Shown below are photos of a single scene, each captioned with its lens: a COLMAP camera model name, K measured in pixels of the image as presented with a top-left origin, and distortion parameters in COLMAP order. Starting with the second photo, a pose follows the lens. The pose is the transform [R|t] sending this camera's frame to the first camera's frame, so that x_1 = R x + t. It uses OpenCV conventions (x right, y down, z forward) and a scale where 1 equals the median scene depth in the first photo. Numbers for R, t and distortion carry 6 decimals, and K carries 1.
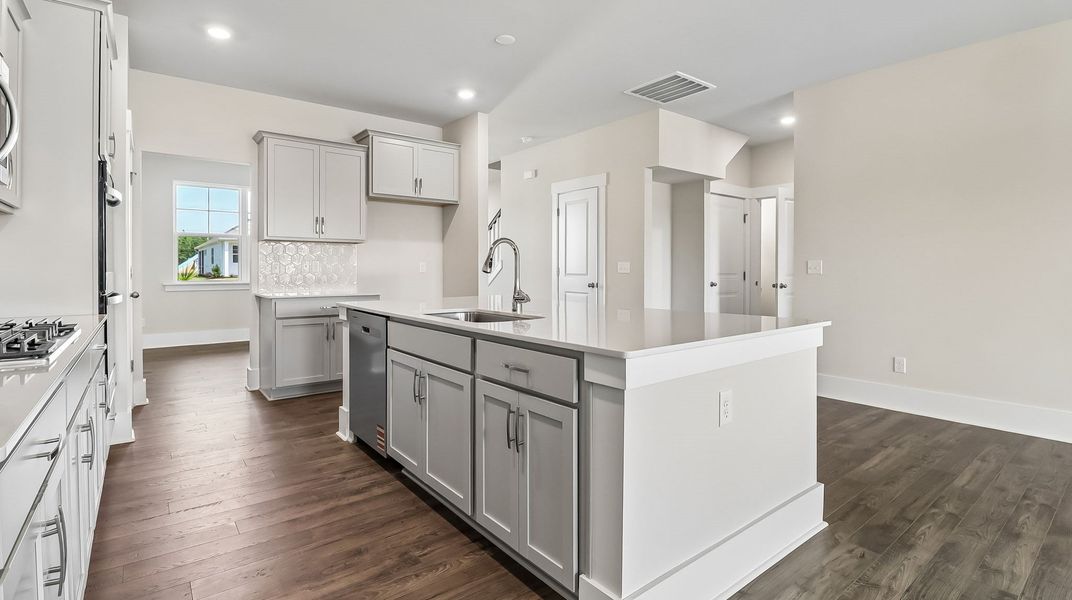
lens RADIAL K [[494.5, 0, 538.6], [0, 494.5, 290.0], [0, 0, 1]] dist [-0.005907, -0.005461]
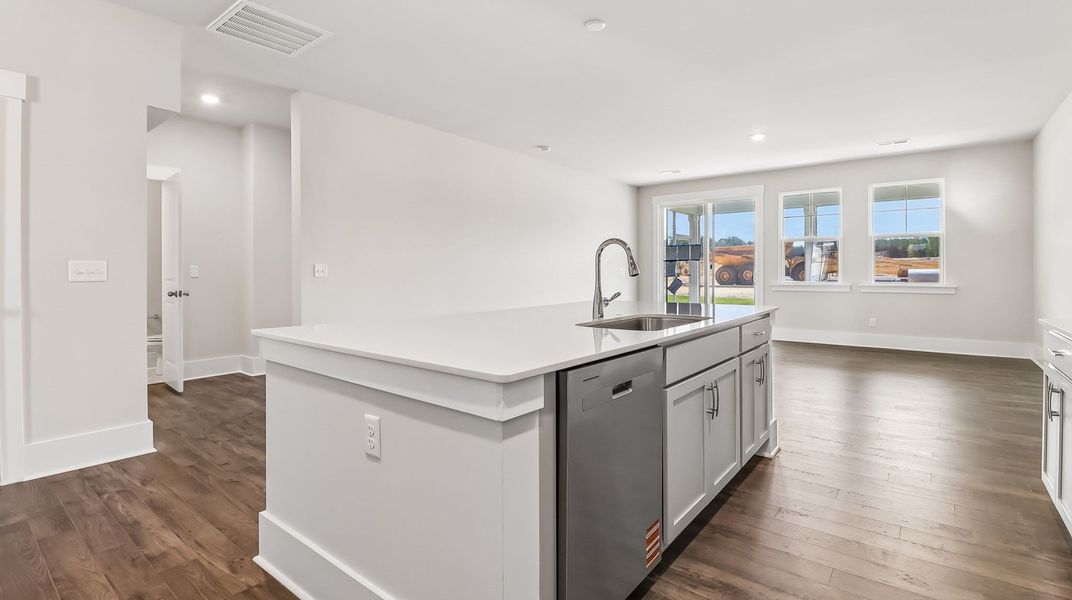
lens RADIAL K [[494.5, 0, 539.8], [0, 494.5, 270.1], [0, 0, 1]] dist [-0.005907, -0.005461]
pose [[-0.228623, 0.003141, 0.973510, -0.559147], [0.043069, 0.999048, 0.006891, -0.034697], [-0.972562, 0.043504, -0.228541, 0.790119]]
